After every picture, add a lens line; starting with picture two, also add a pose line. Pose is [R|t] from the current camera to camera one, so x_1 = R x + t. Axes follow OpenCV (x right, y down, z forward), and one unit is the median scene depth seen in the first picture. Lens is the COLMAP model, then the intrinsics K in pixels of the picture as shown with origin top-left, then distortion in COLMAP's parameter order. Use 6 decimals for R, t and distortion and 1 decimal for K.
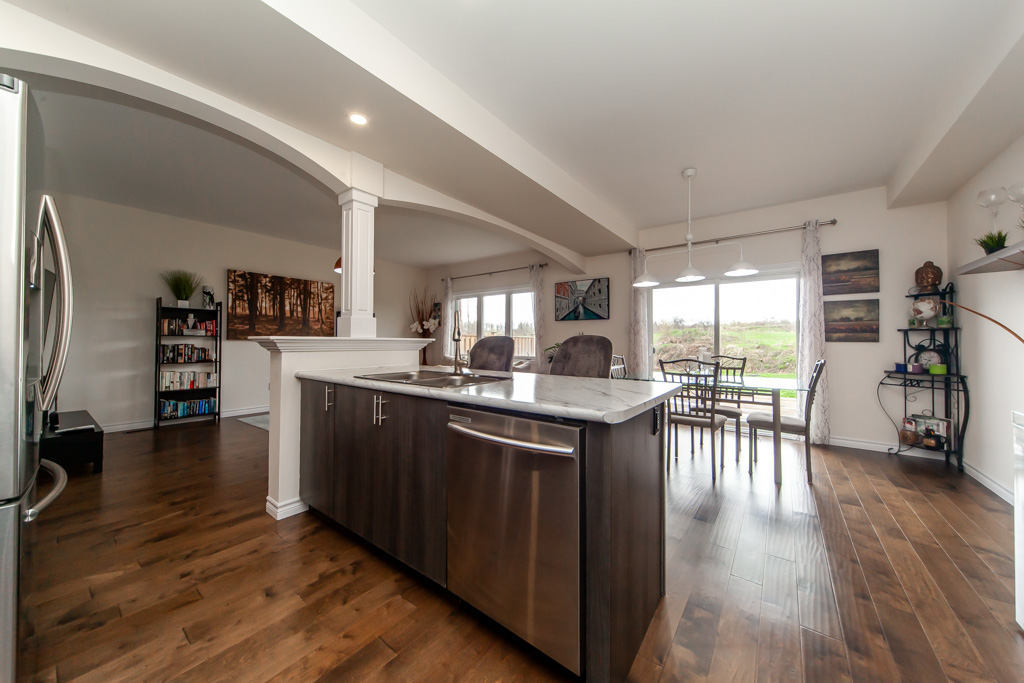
lens RADIAL K [[357.7, 0, 512.0], [0, 357.7, 340.9], [0, 0, 1]] dist [0.002292, 0.000194]
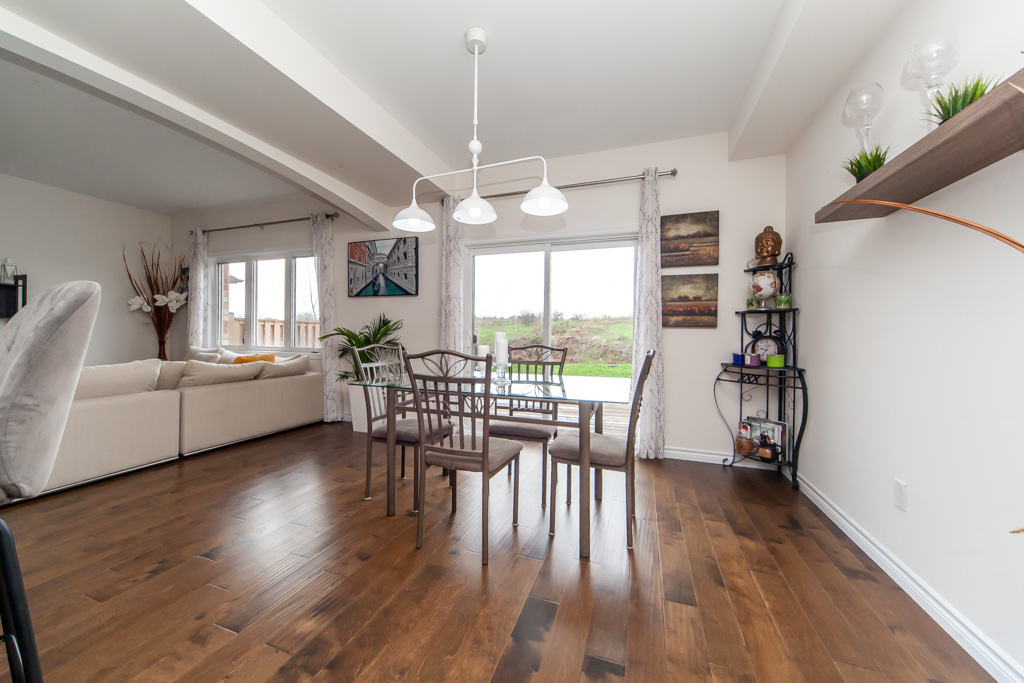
lens RADIAL K [[367.7, 0, 512.0], [0, 367.7, 341.5], [0, 0, 1]] dist [0.001339, 0.000524]
pose [[0.953943, 0.001924, 0.299981, 0.328829], [-0.008968, 0.999715, 0.022105, 0.019258], [-0.299853, -0.023777, 0.953689, 0.340624]]
